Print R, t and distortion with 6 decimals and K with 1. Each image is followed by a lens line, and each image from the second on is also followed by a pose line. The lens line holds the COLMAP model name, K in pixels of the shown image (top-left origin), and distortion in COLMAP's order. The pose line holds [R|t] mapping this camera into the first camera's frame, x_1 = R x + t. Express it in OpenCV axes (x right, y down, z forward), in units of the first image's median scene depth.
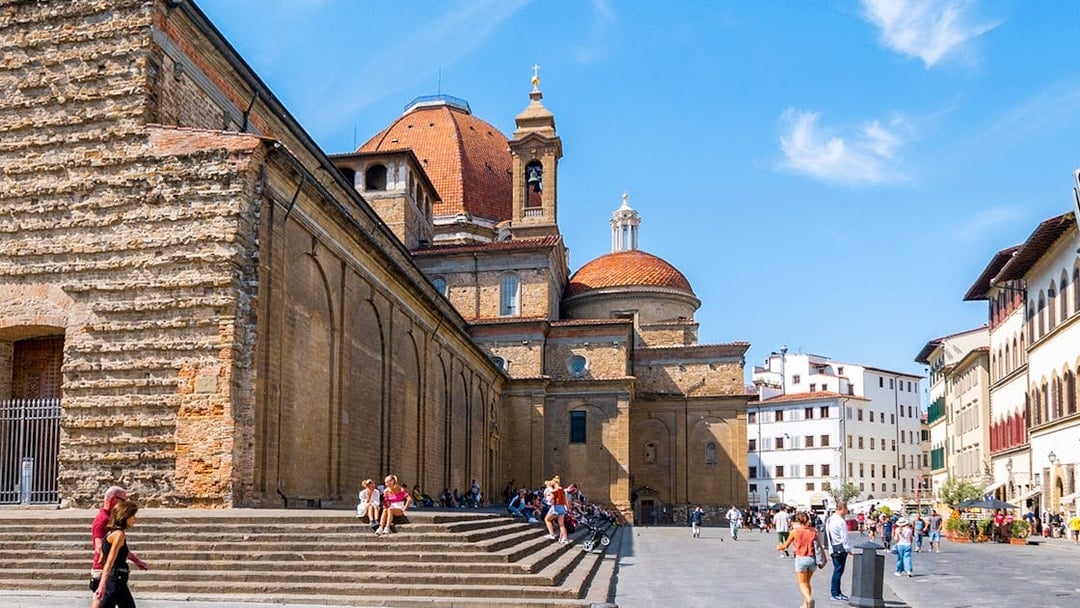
lens RADIAL K [[3332.7, 0, 540.5], [0, 3332.7, 300.2], [0, 0, 1]] dist [-0.034241, 0.000000]
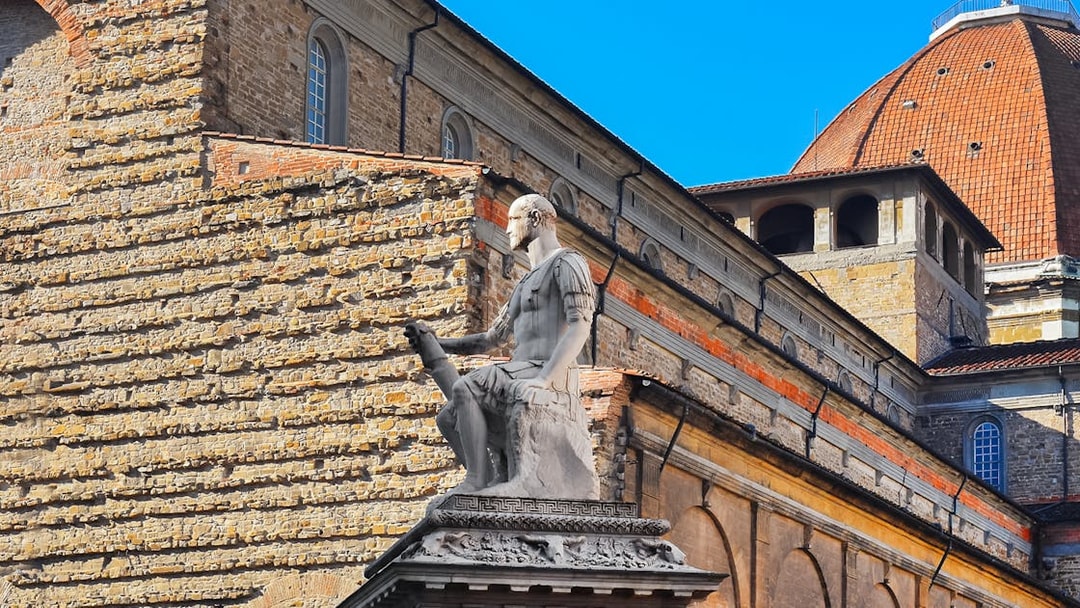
lens RADIAL K [[2733.4, 0, 545.5], [0, 2733.4, 303.2], [0, 0, 1]] dist [0.173110, 0.000000]
pose [[0.993753, -0.025477, -0.108652, -0.035673], [0.009322, 0.989141, -0.146676, 0.025021], [0.111209, 0.144747, 0.983199, 0.407269]]
